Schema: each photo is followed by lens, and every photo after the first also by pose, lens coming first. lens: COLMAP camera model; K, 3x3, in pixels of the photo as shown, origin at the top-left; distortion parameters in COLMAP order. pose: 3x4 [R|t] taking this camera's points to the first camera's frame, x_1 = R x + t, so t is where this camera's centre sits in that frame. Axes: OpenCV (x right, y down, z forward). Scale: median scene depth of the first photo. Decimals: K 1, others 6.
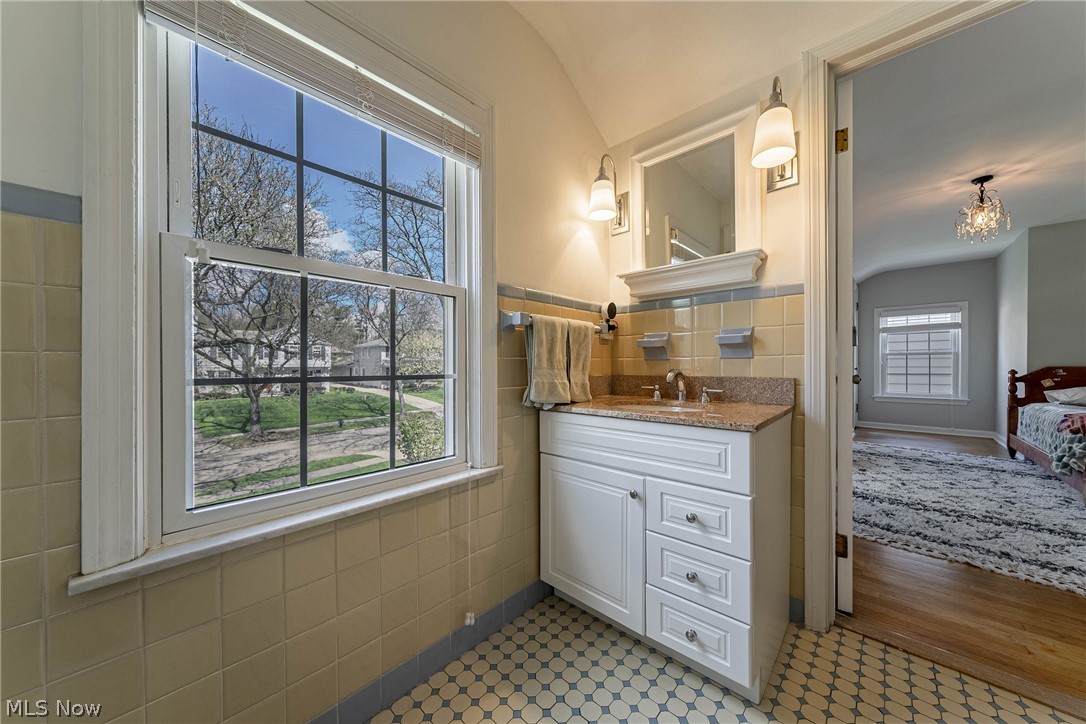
lens RADIAL K [[373.1, 0, 543.3], [0, 373.1, 365.0], [0, 0, 1]] dist [-0.003087, -0.000351]
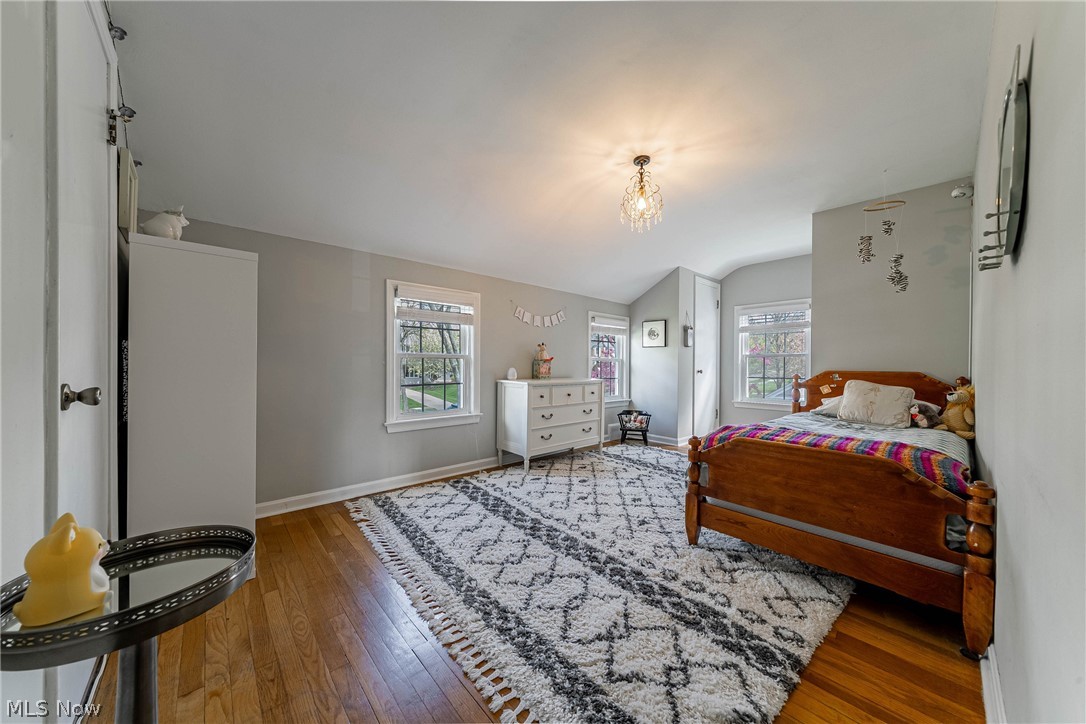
lens RADIAL K [[373.1, 0, 544.7], [0, 373.1, 361.7], [0, 0, 1]] dist [-0.003087, -0.000351]
pose [[0.996134, 0.008362, -0.087448, 1.082431], [-0.009160, 0.999920, -0.008728, -0.004856], [0.087368, 0.009495, 0.996131, 0.091370]]
